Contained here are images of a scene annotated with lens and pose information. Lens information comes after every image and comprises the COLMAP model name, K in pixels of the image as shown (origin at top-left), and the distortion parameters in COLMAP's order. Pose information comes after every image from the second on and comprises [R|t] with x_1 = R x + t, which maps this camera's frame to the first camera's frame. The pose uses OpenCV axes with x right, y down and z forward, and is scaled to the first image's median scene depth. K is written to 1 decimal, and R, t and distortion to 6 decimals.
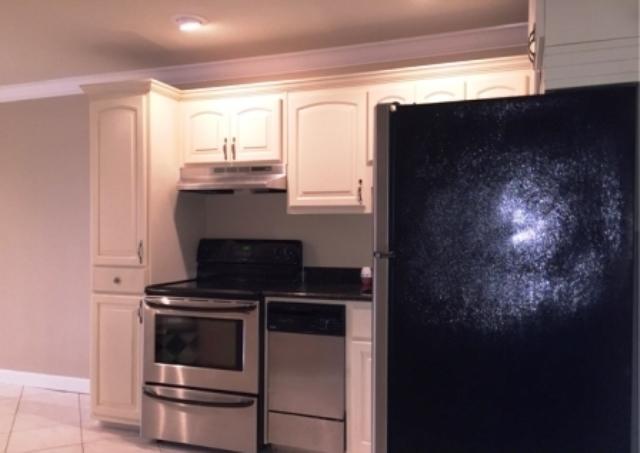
lens RADIAL K [[559.6, 0, 320.0], [0, 559.6, 226.5], [0, 0, 1]] dist [0.167801, -0.234709]
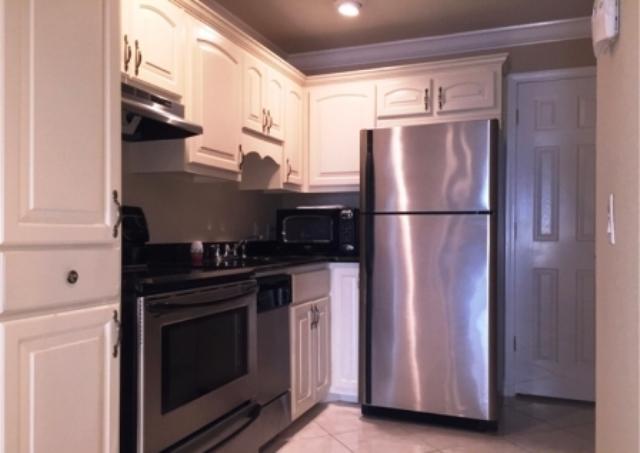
lens RADIAL K [[559.6, 0, 320.0], [0, 559.6, 226.5], [0, 0, 1]] dist [0.167801, -0.234709]
pose [[-0.003727, 0.012419, 0.999916, -0.832225], [0.000371, 0.999923, -0.012417, 0.062035], [-0.999993, 0.000325, -0.003731, 0.828577]]
